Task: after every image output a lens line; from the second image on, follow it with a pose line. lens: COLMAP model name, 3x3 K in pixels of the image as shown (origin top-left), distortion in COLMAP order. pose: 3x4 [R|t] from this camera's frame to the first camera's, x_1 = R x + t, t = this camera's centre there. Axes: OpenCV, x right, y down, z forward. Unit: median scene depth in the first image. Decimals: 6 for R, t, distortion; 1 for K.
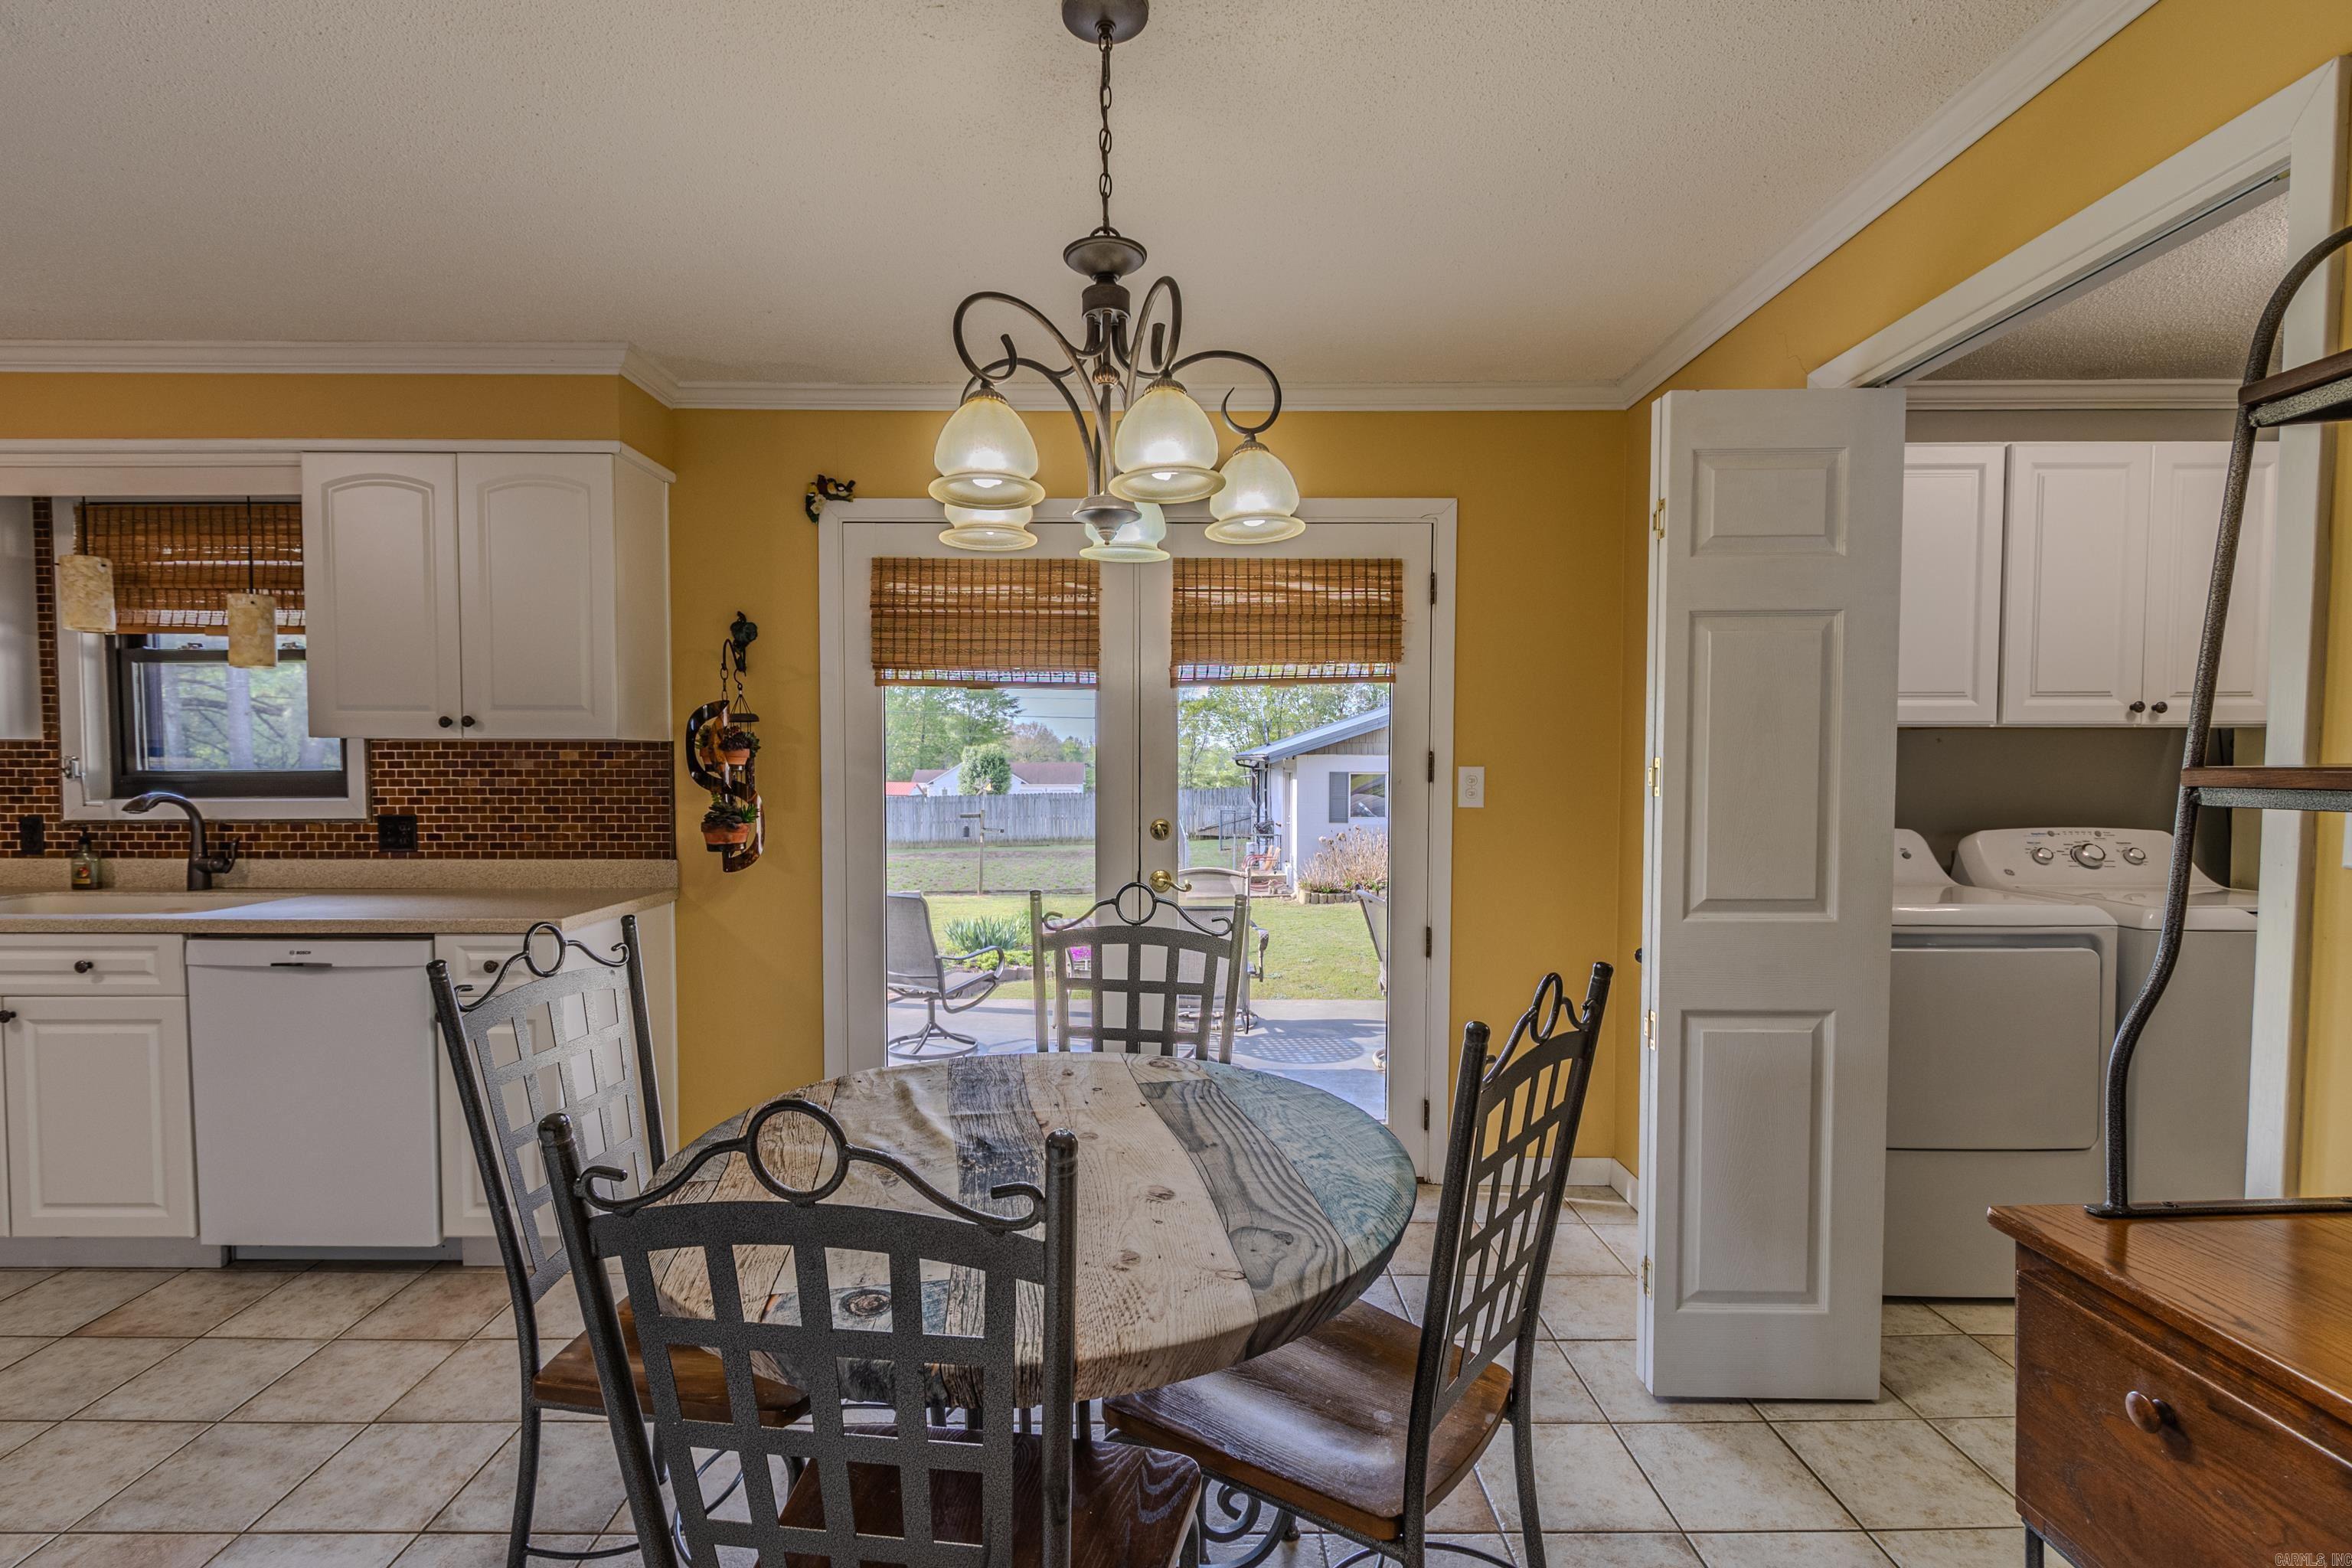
lens RADIAL K [[1088.2, 0, 1138.2], [0, 1088.2, 809.6], [0, 0, 1]] dist [0.009780, -0.003262]
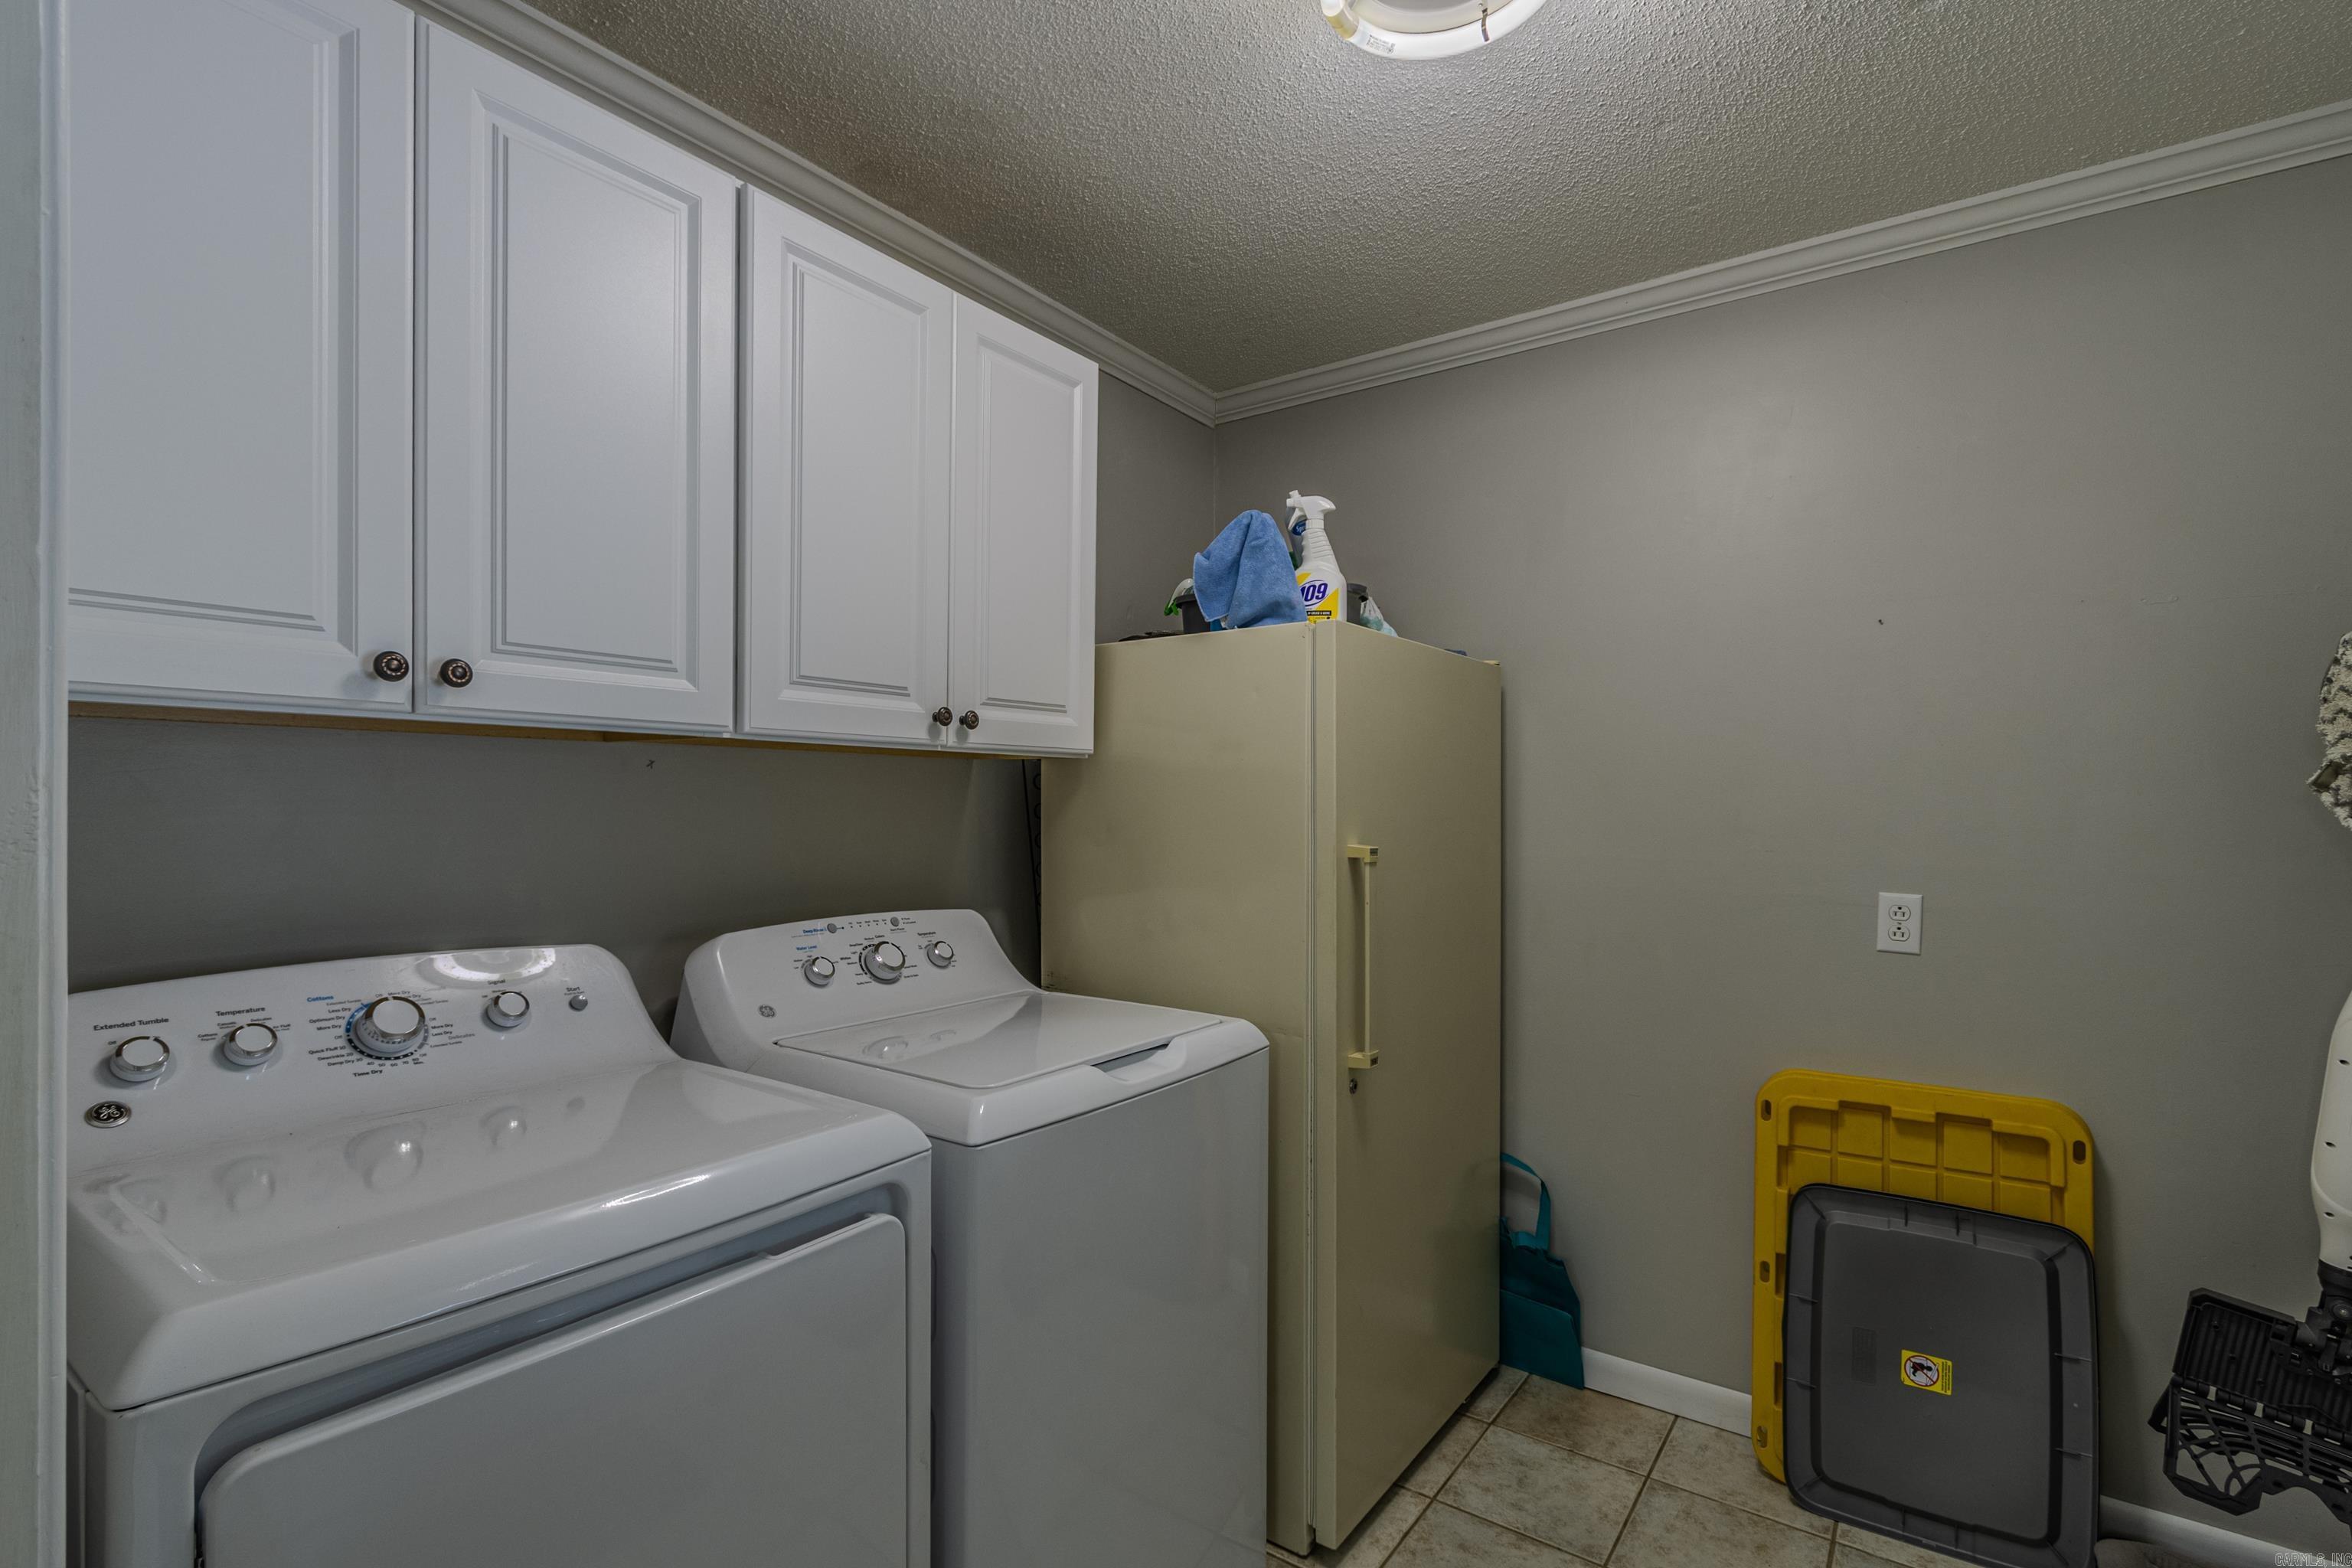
lens RADIAL K [[1088.2, 0, 1174.5], [0, 1088.2, 781.4], [0, 0, 1]] dist [0.009780, -0.003262]
pose [[0.583277, 0.017704, 0.812080, 0.464479], [0.020148, 0.999140, -0.036253, -0.030840], [-0.812023, 0.037507, 0.582418, 0.507546]]
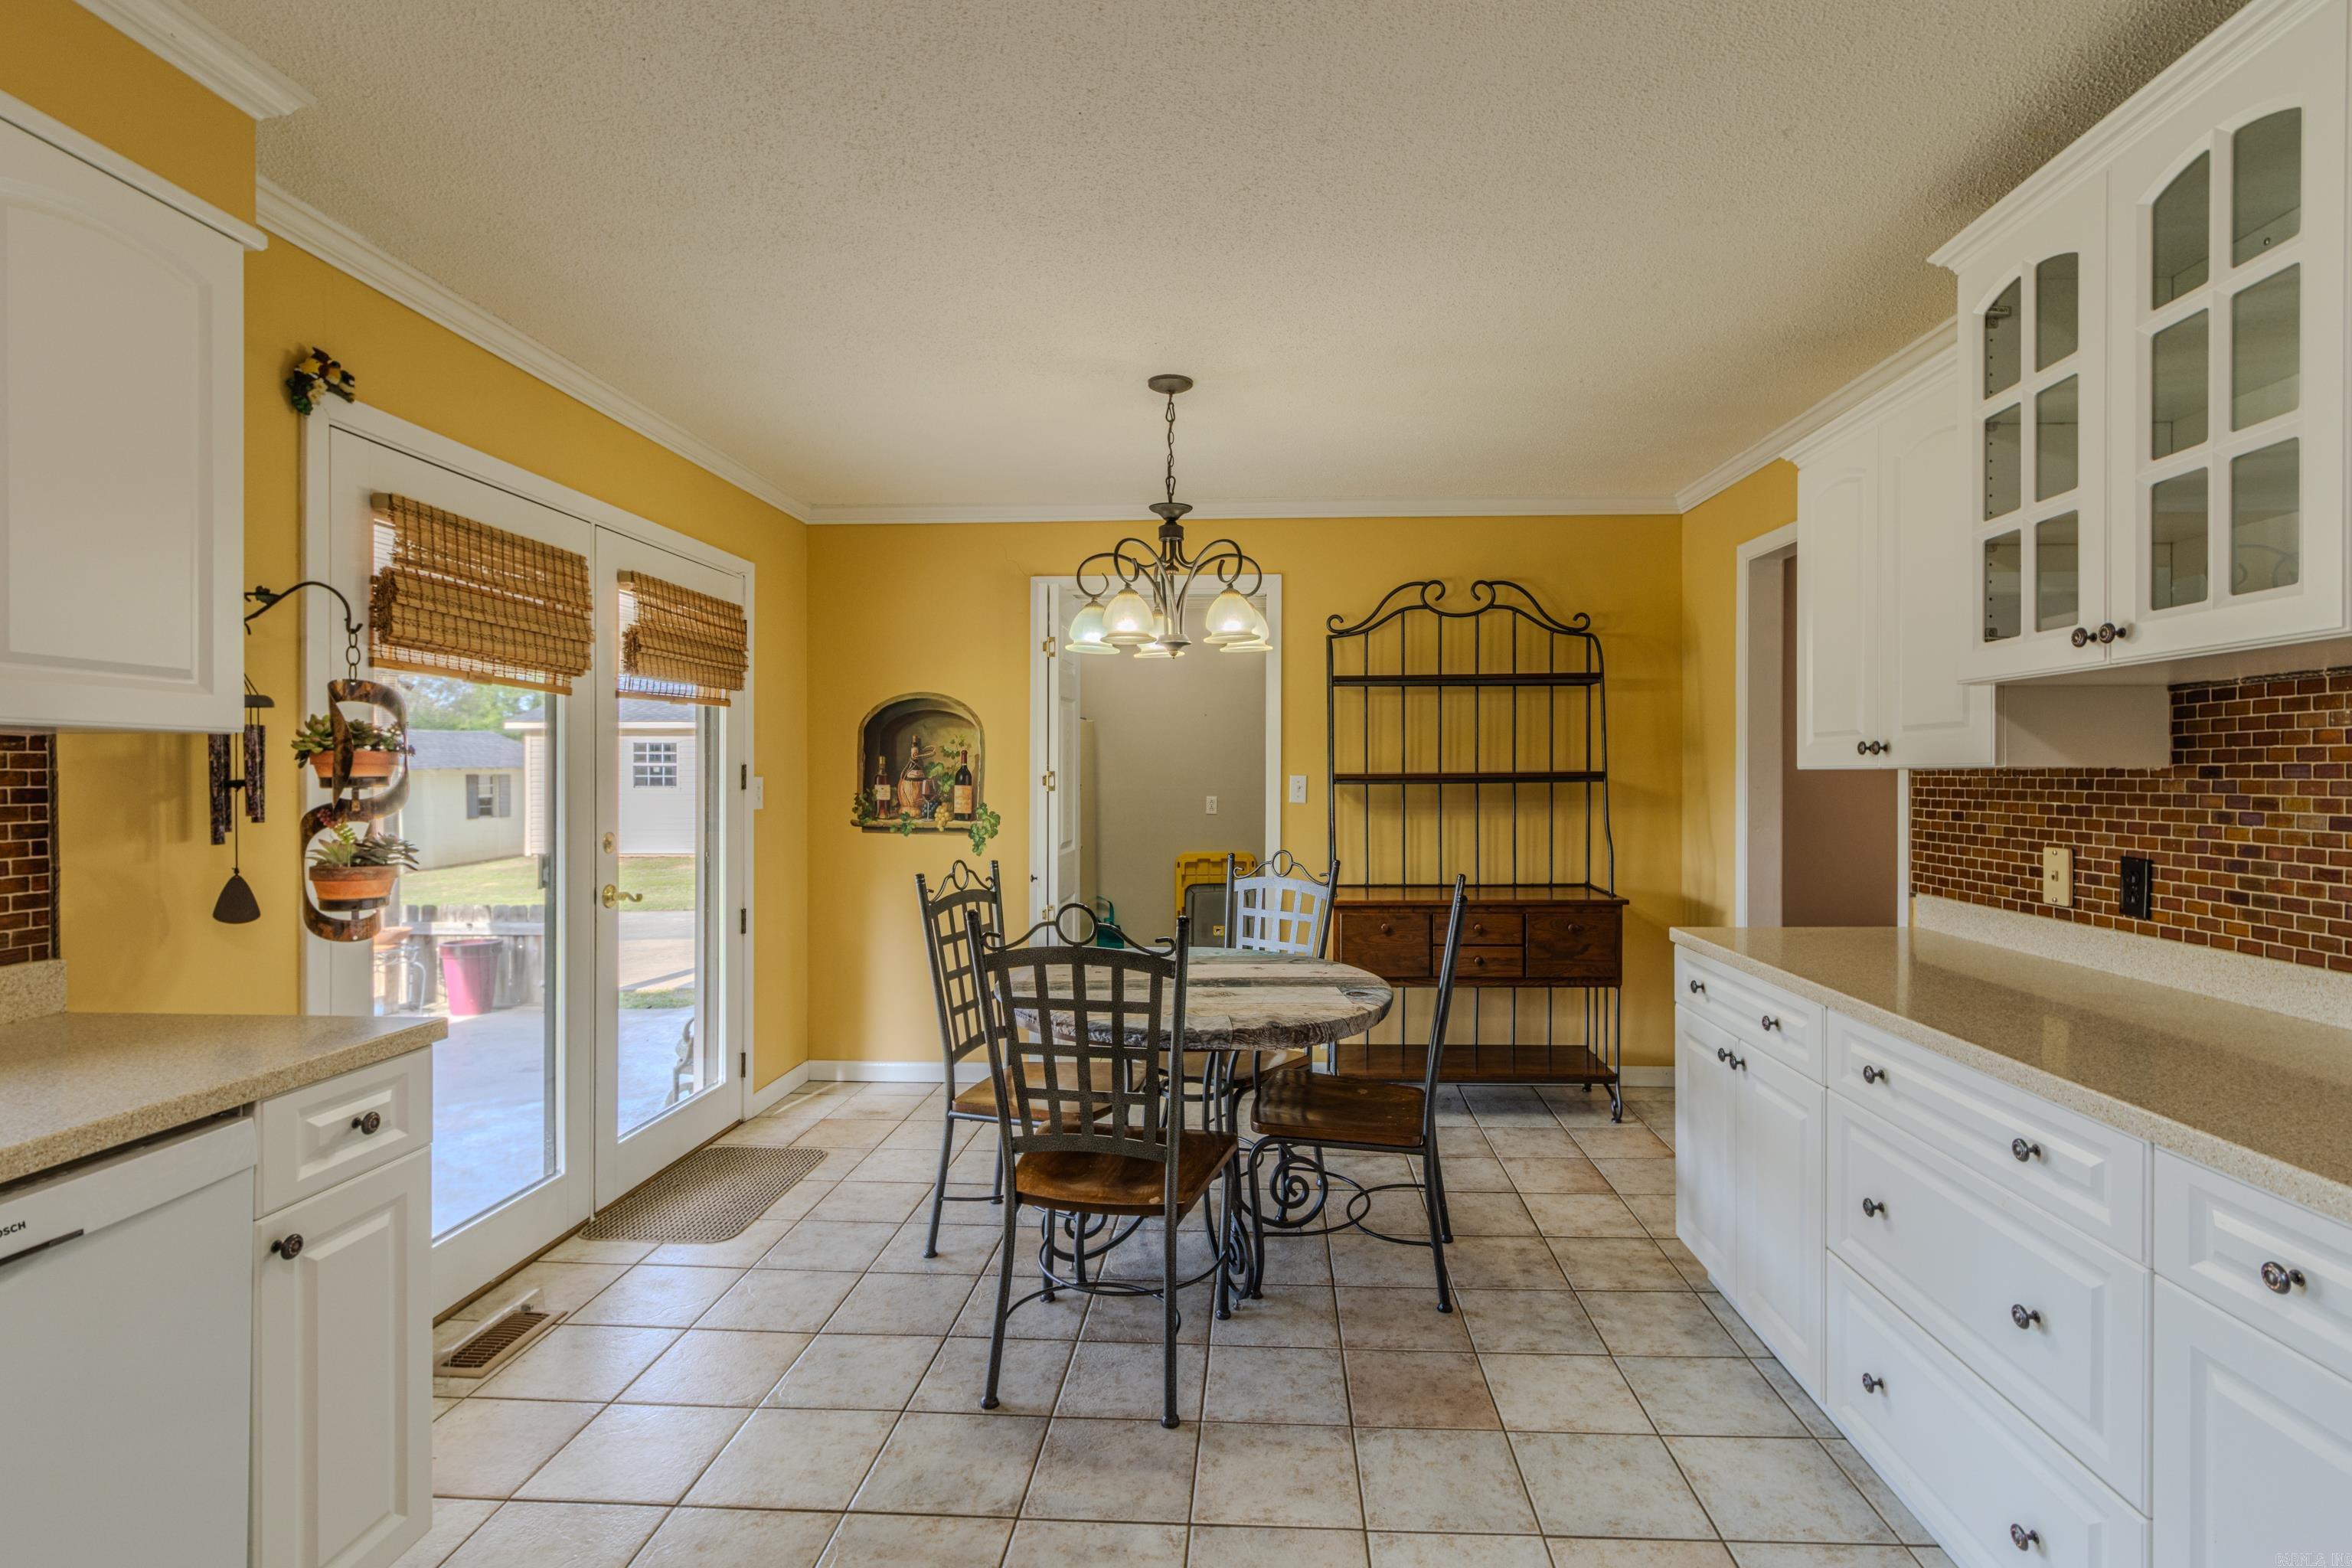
lens RADIAL K [[1088.2, 0, 1228.9], [0, 1088.2, 781.1], [0, 0, 1]] dist [0.009780, -0.003262]
pose [[0.037212, -0.006236, 0.999288, -0.945668], [0.045051, 0.998974, 0.004556, -0.016861], [-0.998291, 0.044849, 0.037455, 0.421310]]
